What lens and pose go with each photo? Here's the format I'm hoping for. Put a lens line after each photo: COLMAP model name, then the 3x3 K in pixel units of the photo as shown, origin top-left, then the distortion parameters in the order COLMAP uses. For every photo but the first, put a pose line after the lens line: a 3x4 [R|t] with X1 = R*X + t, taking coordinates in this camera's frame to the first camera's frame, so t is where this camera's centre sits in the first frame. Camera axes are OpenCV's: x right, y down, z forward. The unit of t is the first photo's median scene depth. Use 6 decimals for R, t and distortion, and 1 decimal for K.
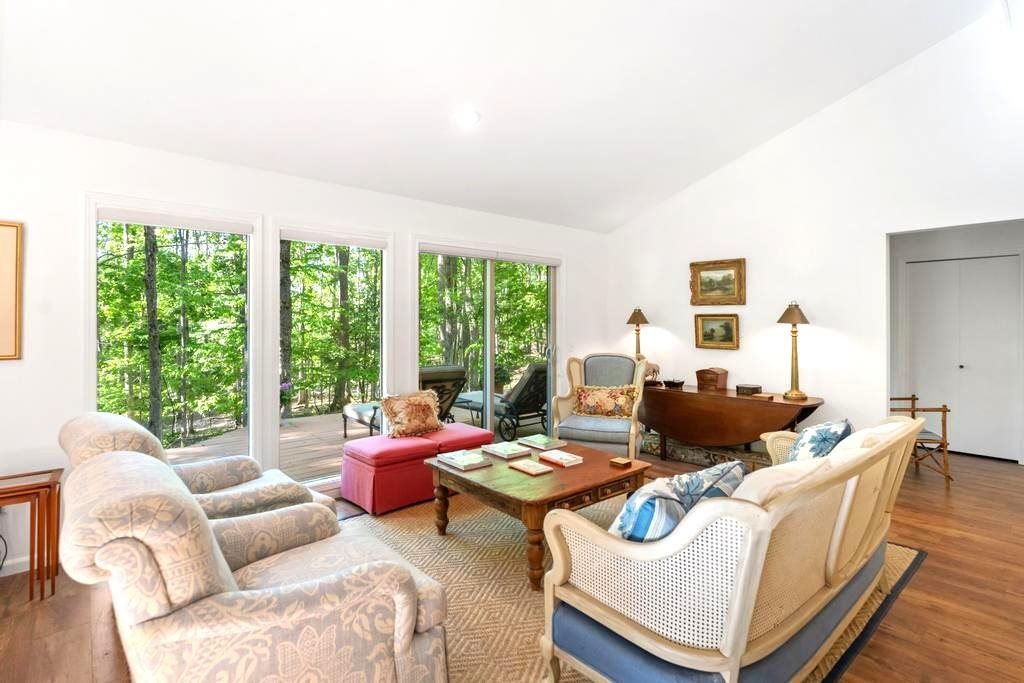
lens RADIAL K [[508.9, 0, 512.8], [0, 508.9, 322.2], [0, 0, 1]] dist [0.000611, 0.000084]
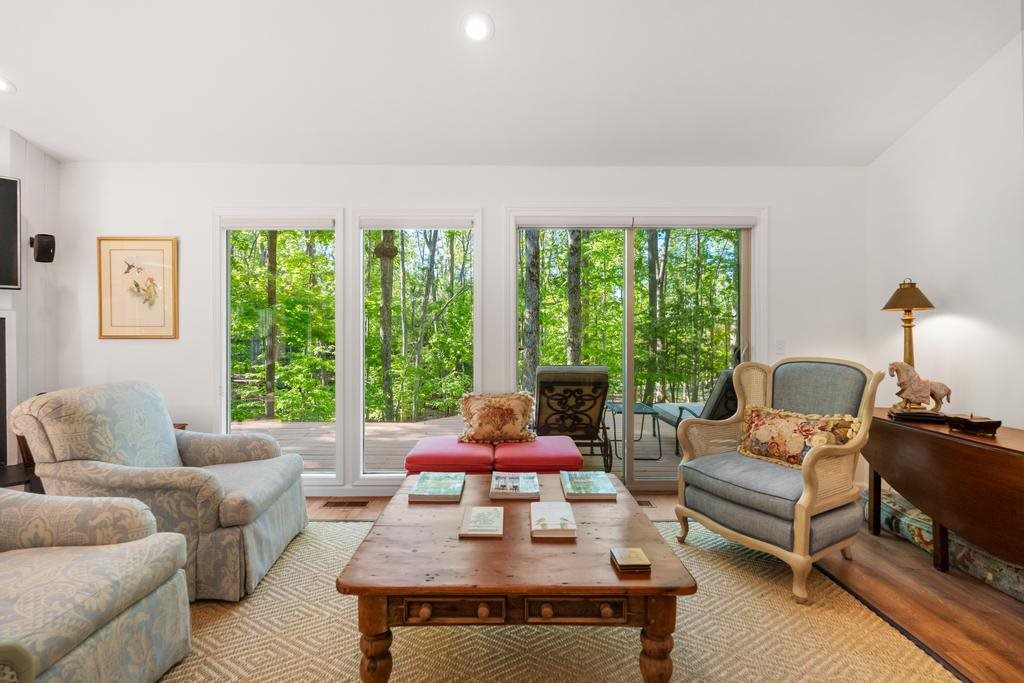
lens RADIAL K [[454.4, 0, 512.1], [0, 454.4, 331.5], [0, 0, 1]] dist [-0.003886, -0.000655]
pose [[0.752591, -0.000852, -0.658488, 0.285161], [0.001945, 0.999998, 0.000929, 0.031064], [0.658486, -0.001980, 0.752591, 0.393355]]
